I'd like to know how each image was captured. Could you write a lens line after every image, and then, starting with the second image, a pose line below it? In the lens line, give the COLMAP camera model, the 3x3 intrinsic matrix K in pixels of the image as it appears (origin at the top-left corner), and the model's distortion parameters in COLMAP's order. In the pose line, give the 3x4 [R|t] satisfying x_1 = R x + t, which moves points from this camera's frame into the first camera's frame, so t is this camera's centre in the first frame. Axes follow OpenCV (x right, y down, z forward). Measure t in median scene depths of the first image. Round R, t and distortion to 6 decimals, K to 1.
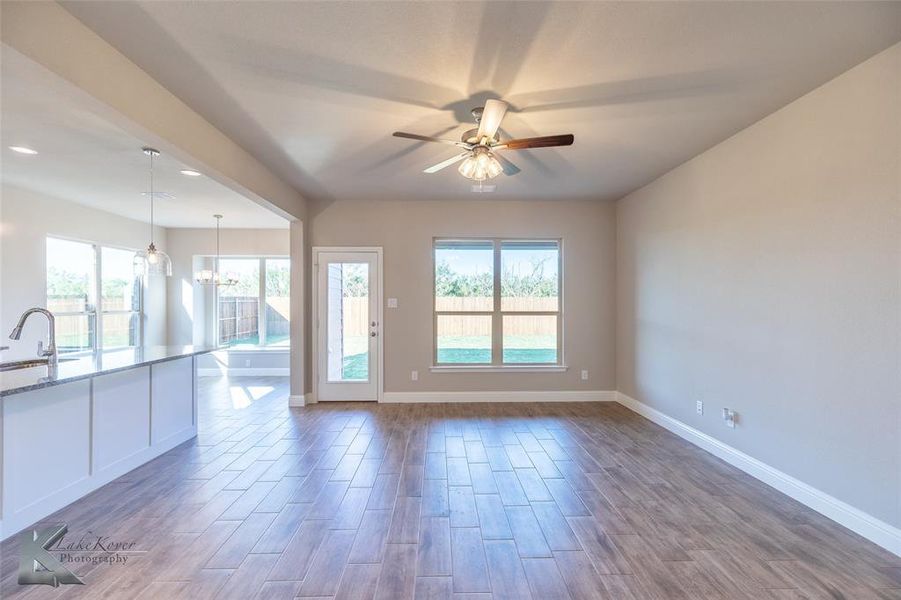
lens RADIAL K [[406.4, 0, 449.2], [0, 406.4, 306.5], [0, 0, 1]] dist [0.006261, 0.000098]
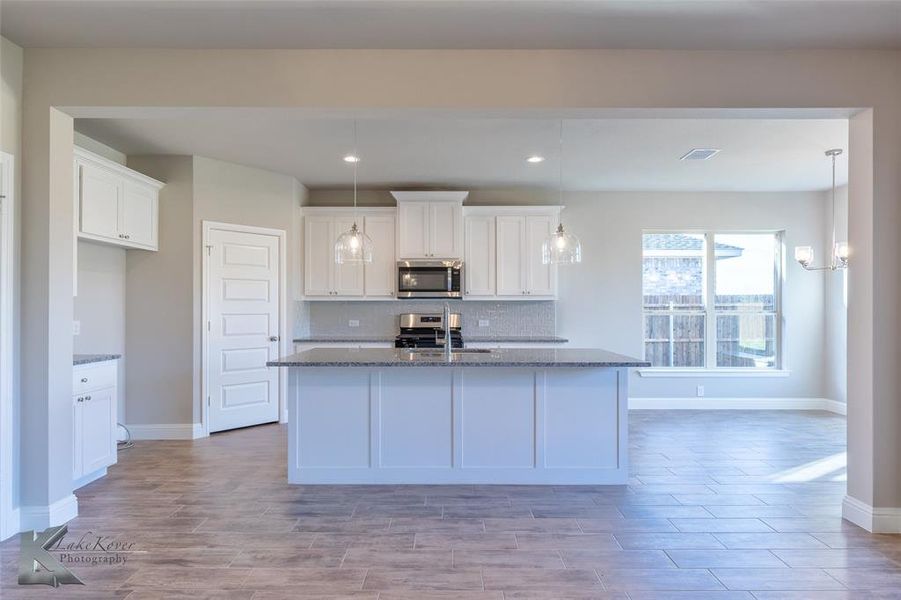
lens RADIAL K [[474.9, 0, 449.8], [0, 474.9, 306.6], [0, 0, 1]] dist [0.000511, -0.002478]
pose [[-0.030142, -0.001372, -0.999545, 0.152544], [-0.010267, 0.999947, -0.001063, 0.009337], [0.999493, 0.010230, -0.030155, 0.530933]]
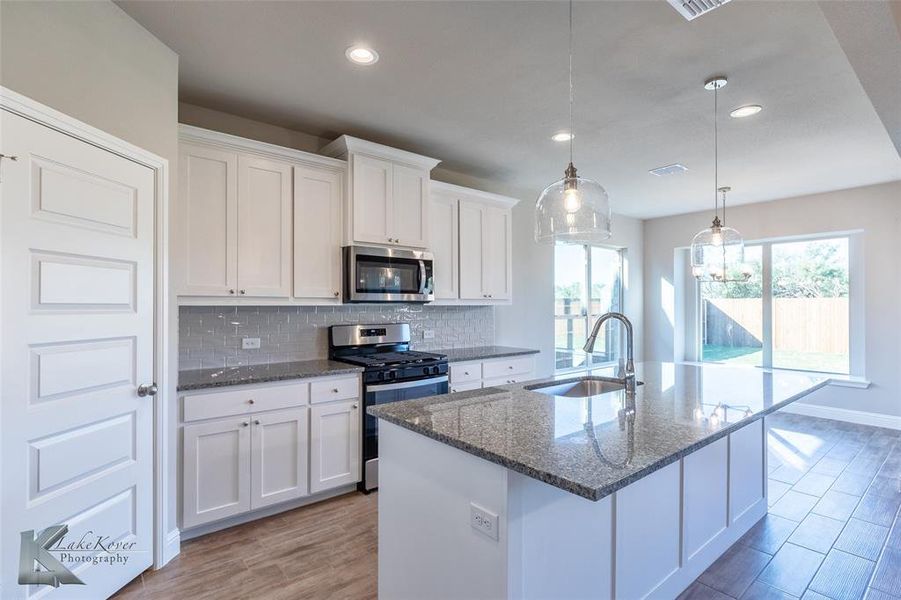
lens RADIAL K [[436.7, 0, 453.2], [0, 436.7, 306.9], [0, 0, 1]] dist [-0.000966, 0.000396]
pose [[0.617647, 0.001332, -0.786454, -0.280041], [-0.007205, 0.999966, -0.003966, -0.000364], [0.786422, 0.008116, 0.617636, 0.139932]]
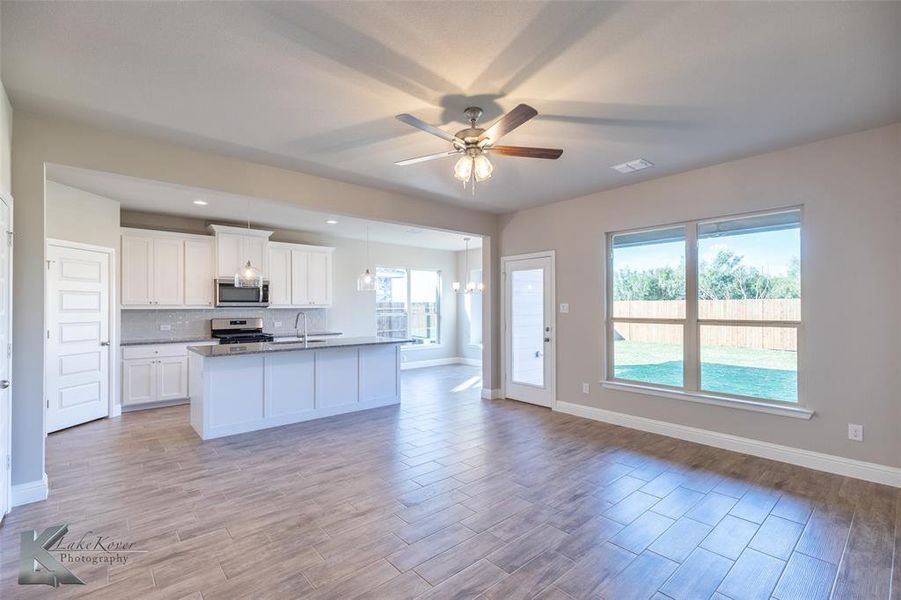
lens RADIAL K [[406.4, 0, 446.6], [0, 406.4, 307.0], [0, 0, 1]] dist [0.006261, 0.000098]
pose [[0.632785, -0.001645, -0.774326, 0.412880], [-0.004353, 0.999974, -0.005682, -0.004317], [0.774315, 0.006966, 0.632762, 0.178950]]
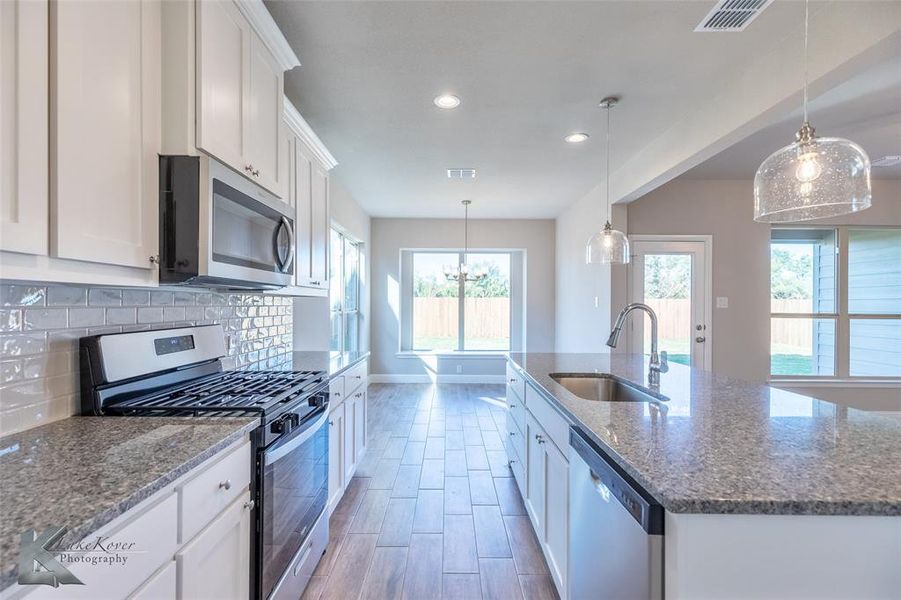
lens RADIAL K [[406.4, 0, 447.6], [0, 406.4, 304.7], [0, 0, 1]] dist [0.006261, 0.000098]
pose [[0.999717, 0.007640, -0.022547, -0.666192], [-0.007849, 0.999927, -0.009203, 0.007999], [0.022475, 0.009377, 0.999703, 0.148690]]
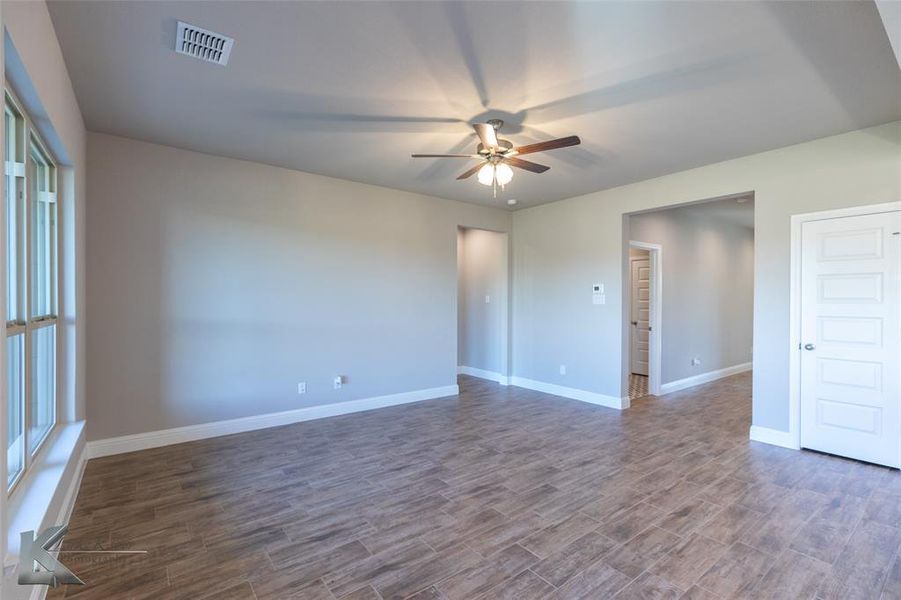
lens RADIAL K [[406.4, 0, 451.2], [0, 406.4, 295.2], [0, 0, 1]] dist [0.006261, 0.000098]
pose [[-0.584921, 0.009859, 0.811030, -0.387588], [0.005548, 0.999951, -0.008155, -0.001215], [-0.811071, -0.000270, -0.584947, 0.910198]]
